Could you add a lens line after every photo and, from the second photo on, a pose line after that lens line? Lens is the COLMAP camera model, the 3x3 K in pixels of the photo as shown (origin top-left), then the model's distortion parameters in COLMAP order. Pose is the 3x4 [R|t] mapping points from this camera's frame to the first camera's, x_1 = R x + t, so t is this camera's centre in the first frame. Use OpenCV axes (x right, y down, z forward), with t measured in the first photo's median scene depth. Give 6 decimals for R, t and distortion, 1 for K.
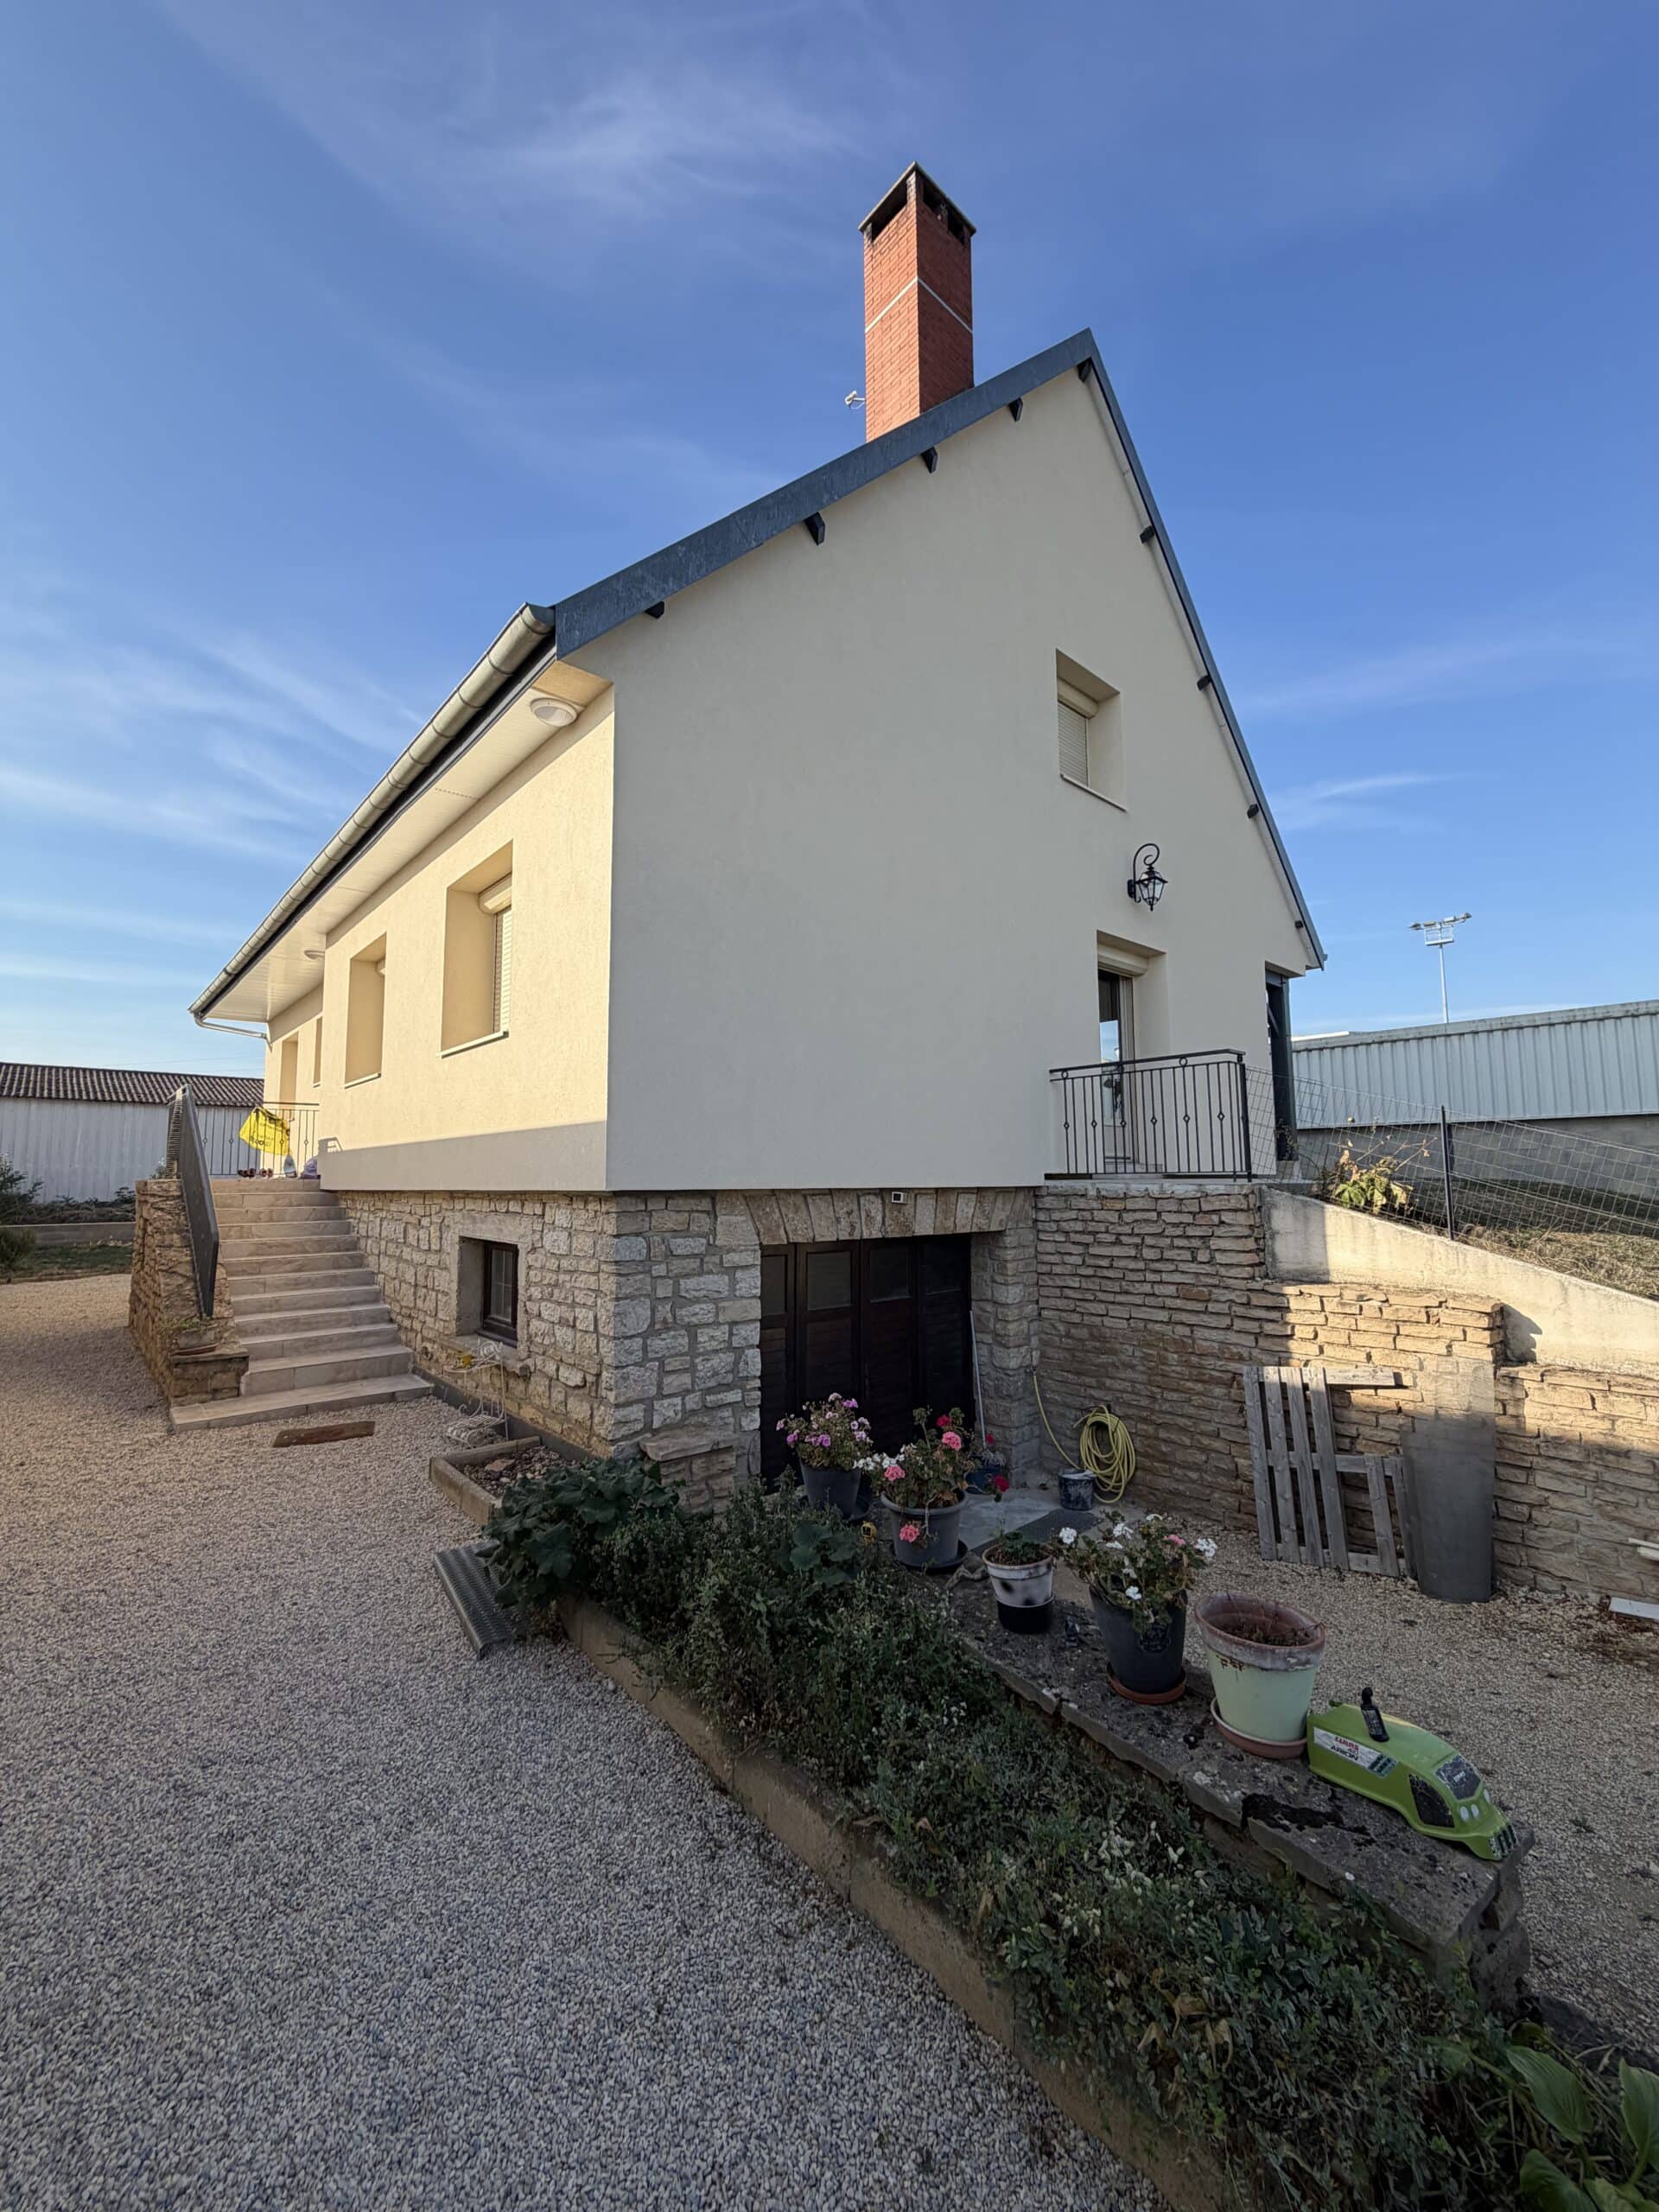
lens RADIAL K [[875.7, 0, 829.5], [0, 875.7, 1106.0], [0, 0, 1]] dist [-0.007651, 0.000017]
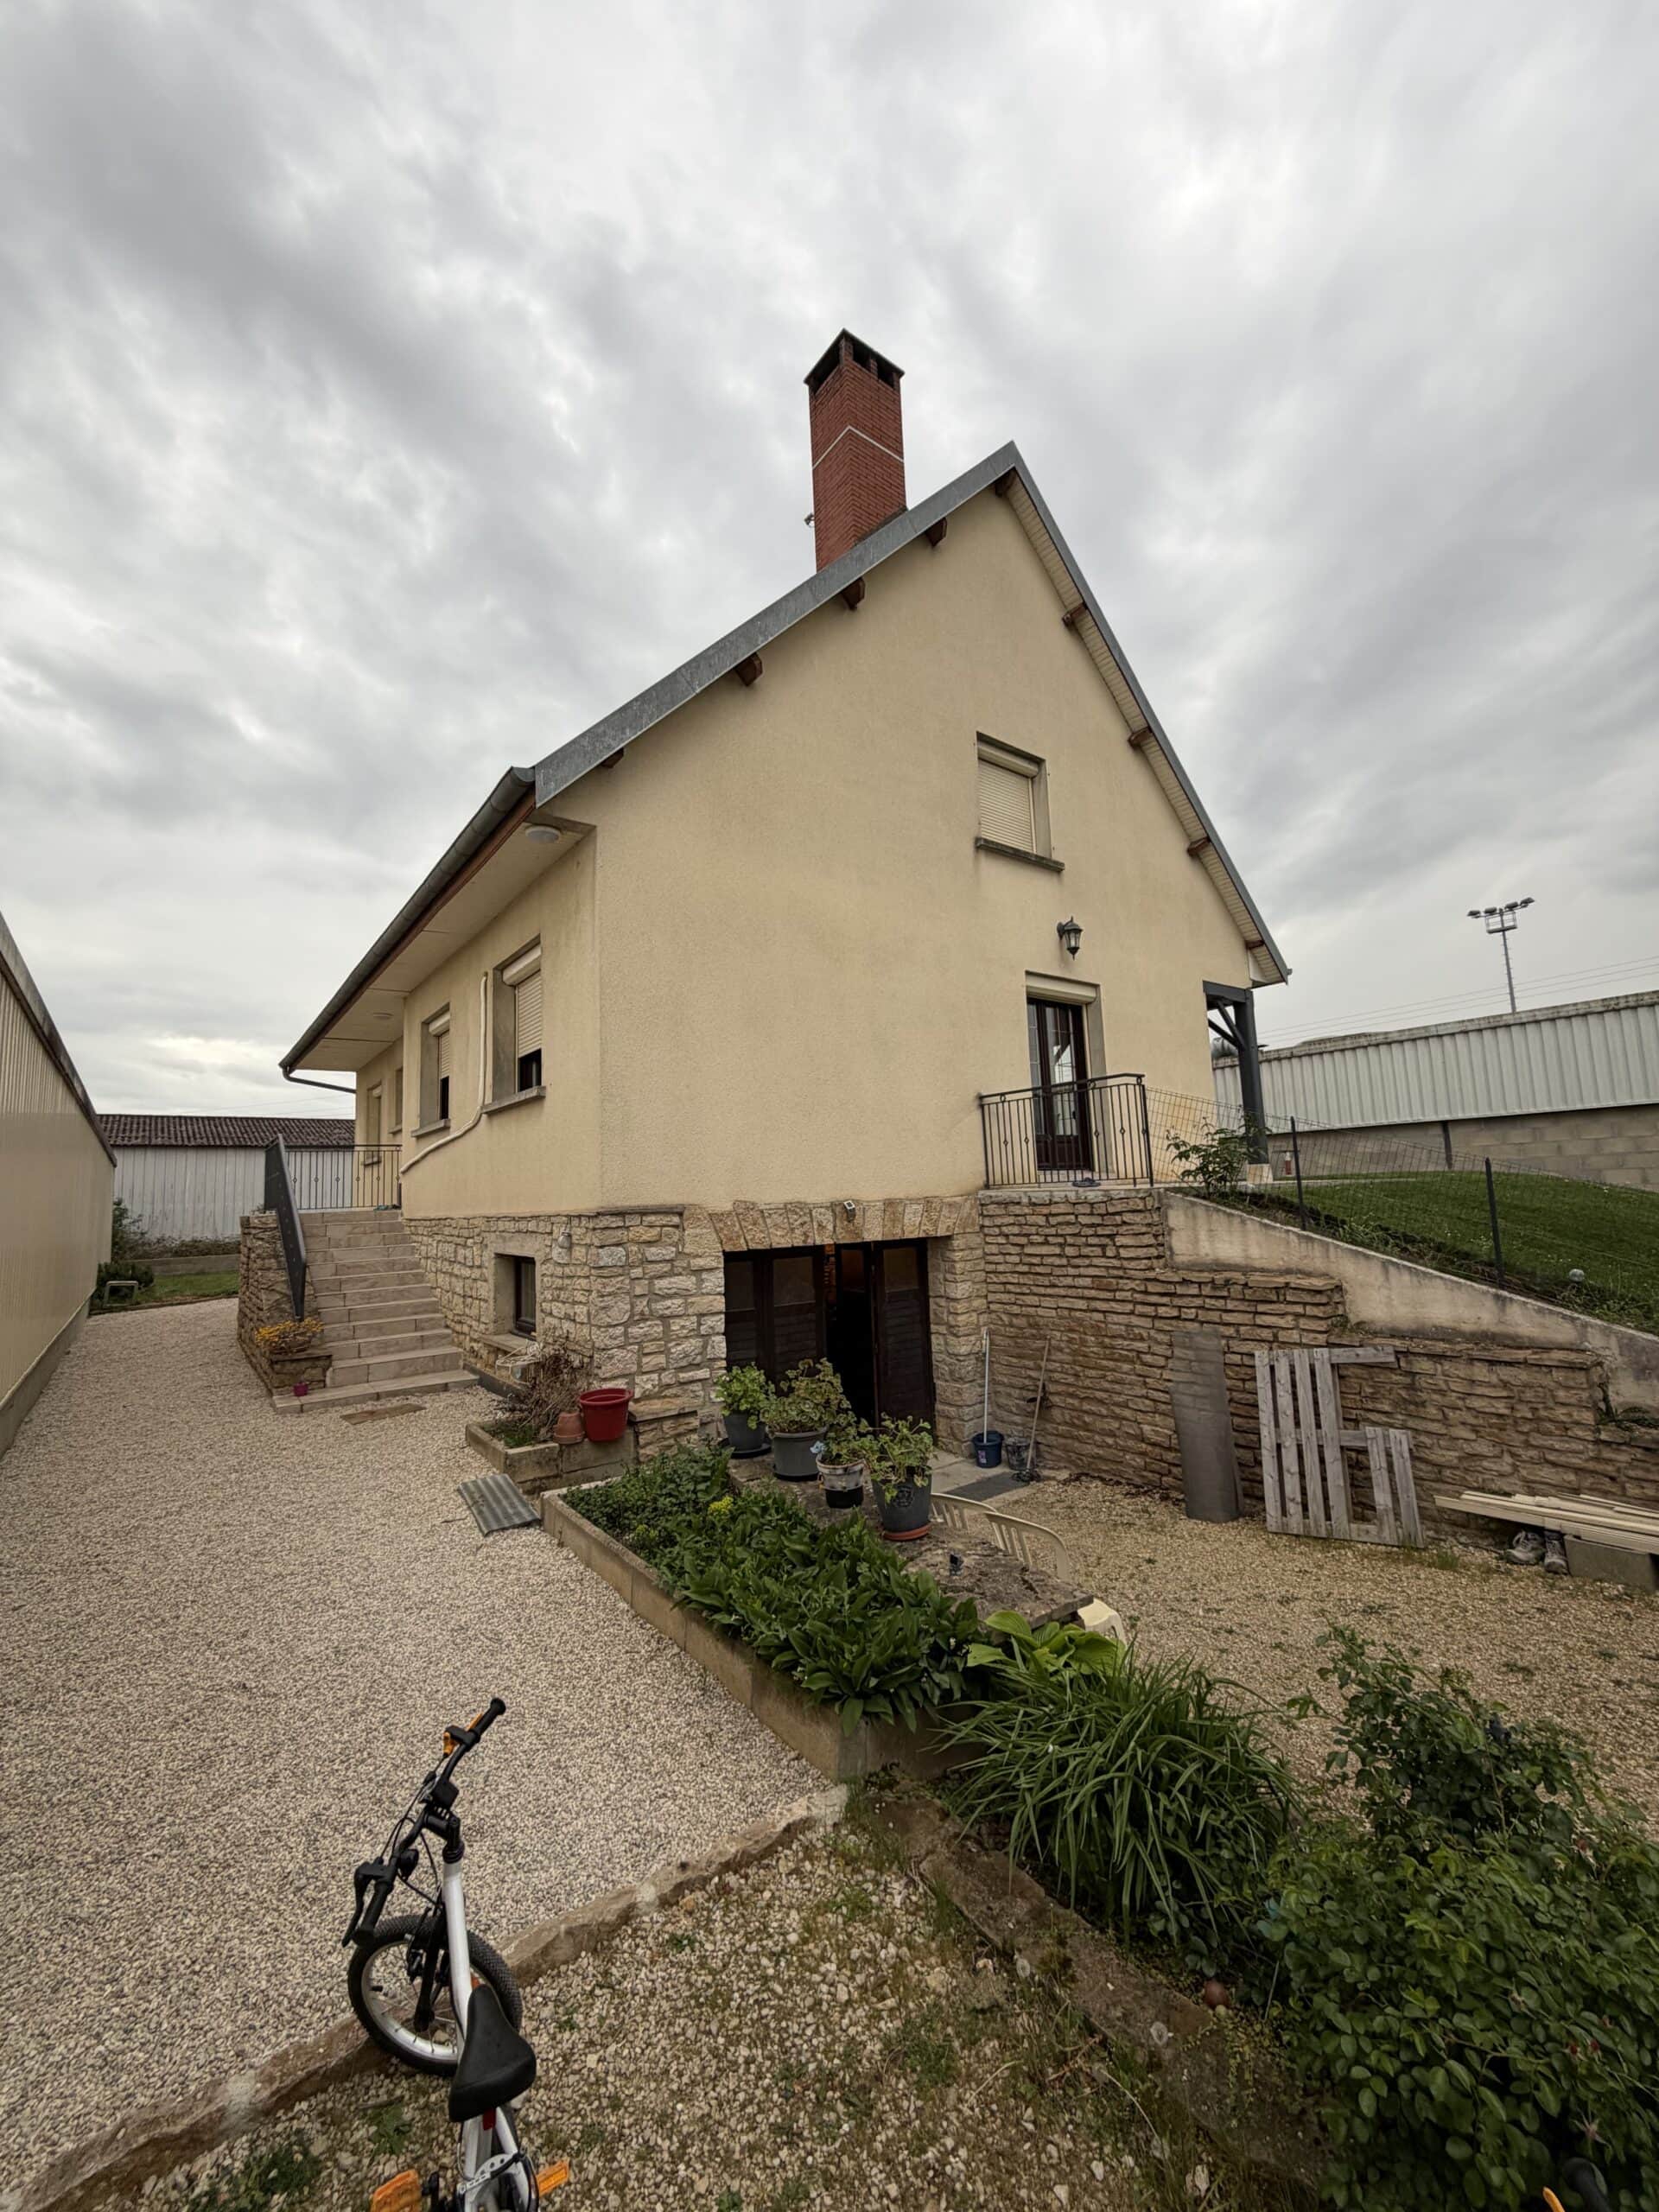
lens RADIAL K [[875.7, 0, 829.5], [0, 875.7, 1106.0], [0, 0, 1]] dist [-0.007651, 0.000017]
pose [[0.996463, -0.040636, -0.073549, 0.144031], [0.039270, 0.999030, -0.019918, -0.013468], [0.074287, 0.016960, 0.997093, -0.189709]]
